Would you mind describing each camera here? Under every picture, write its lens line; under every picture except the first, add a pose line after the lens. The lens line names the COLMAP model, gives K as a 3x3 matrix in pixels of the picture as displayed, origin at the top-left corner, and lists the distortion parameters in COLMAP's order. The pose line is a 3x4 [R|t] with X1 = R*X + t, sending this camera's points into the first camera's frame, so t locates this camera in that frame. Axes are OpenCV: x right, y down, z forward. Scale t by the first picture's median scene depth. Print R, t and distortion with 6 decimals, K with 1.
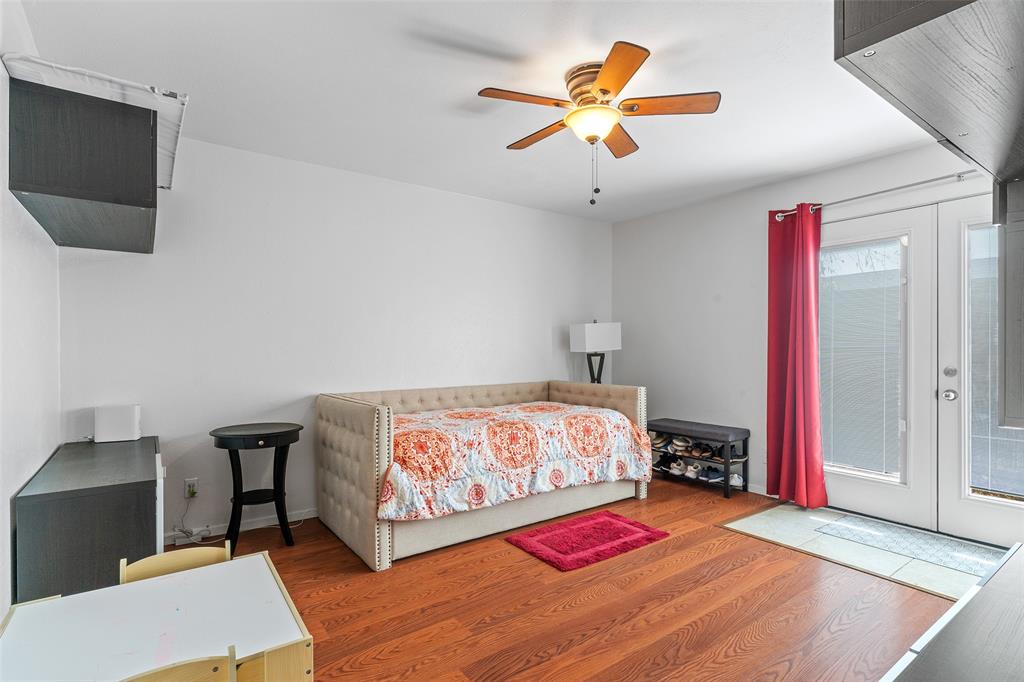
lens RADIAL K [[505.4, 0, 510.1], [0, 505.4, 344.3], [0, 0, 1]] dist [0.000056, 0.000767]
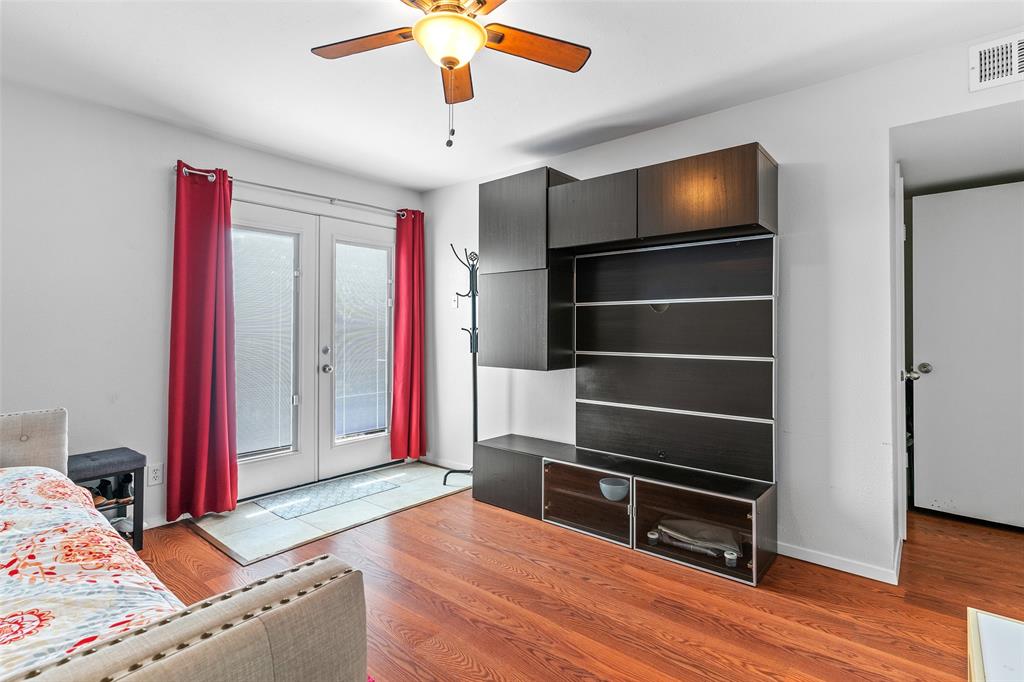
lens RADIAL K [[498.7, 0, 512.9], [0, 498.7, 320.5], [0, 0, 1]] dist [0.000988, 0.000092]
pose [[-0.241144, 0.013890, 0.970390, -0.462803], [-0.003384, 0.999879, -0.015153, -0.004260], [-0.970483, -0.006938, -0.241068, 0.843944]]
